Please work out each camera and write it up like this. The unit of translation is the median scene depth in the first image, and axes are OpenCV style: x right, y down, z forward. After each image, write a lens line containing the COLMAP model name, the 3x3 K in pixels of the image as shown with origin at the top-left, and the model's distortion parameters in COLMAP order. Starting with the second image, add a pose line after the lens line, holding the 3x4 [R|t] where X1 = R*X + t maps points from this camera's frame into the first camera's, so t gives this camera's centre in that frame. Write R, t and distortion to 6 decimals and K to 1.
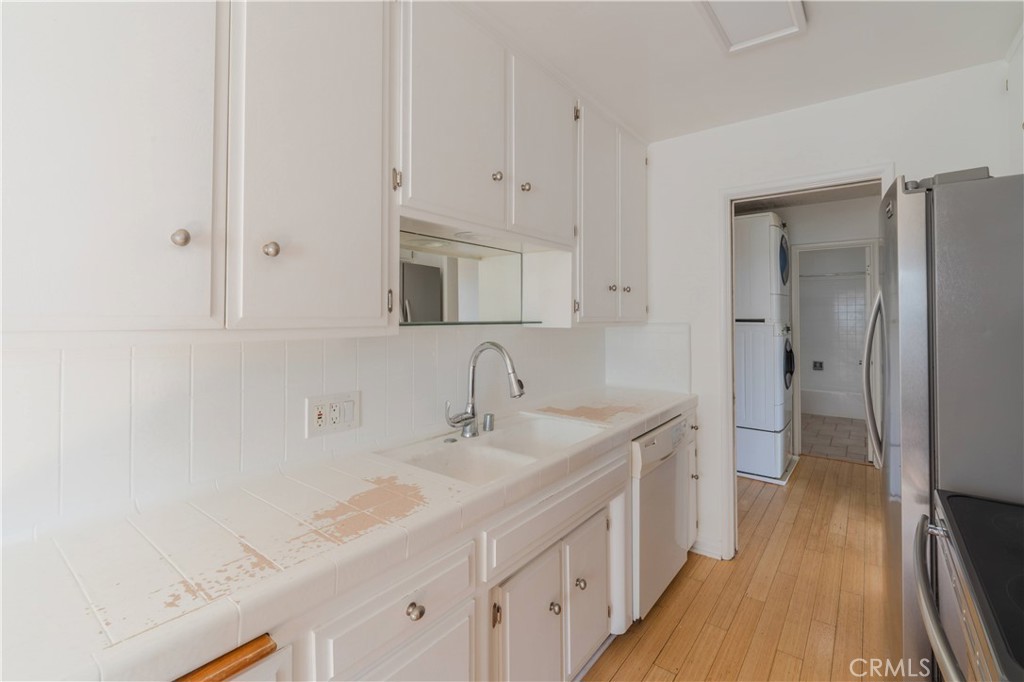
lens RADIAL K [[416.0, 0, 514.4], [0, 416.0, 313.0], [0, 0, 1]] dist [0.002815, 0.000137]
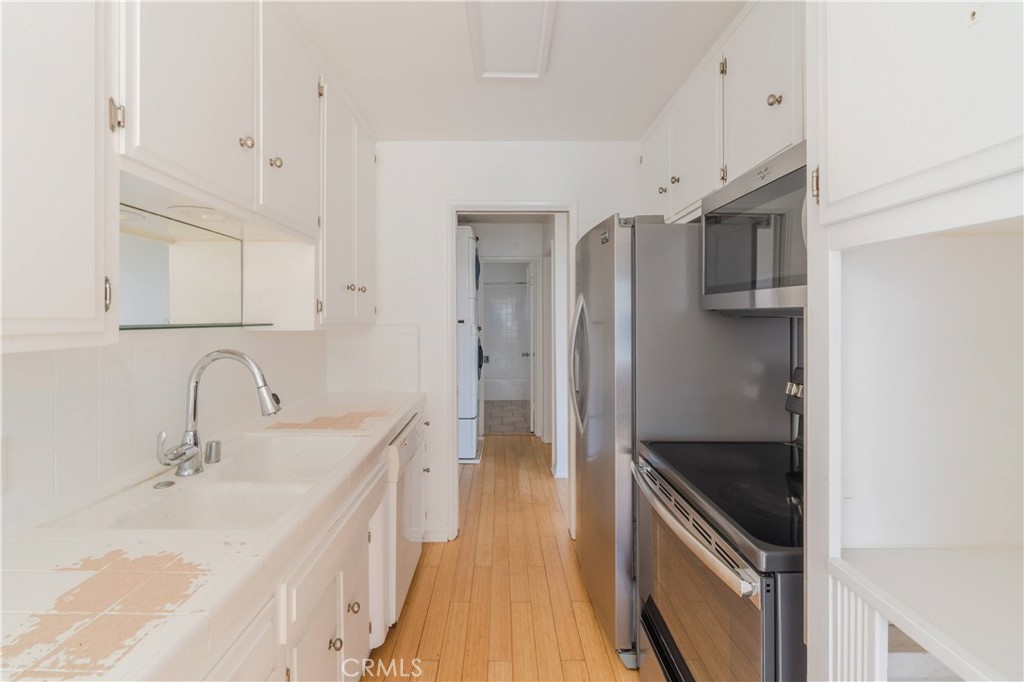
lens RADIAL K [[436.2, 0, 453.0], [0, 436.2, 319.4], [0, 0, 1]] dist [0.002756, -0.000891]
pose [[0.829121, -0.001378, 0.559067, -0.162243], [-0.005333, 0.999932, 0.010373, 0.001044], [-0.559043, -0.011582, 0.829058, 0.069334]]
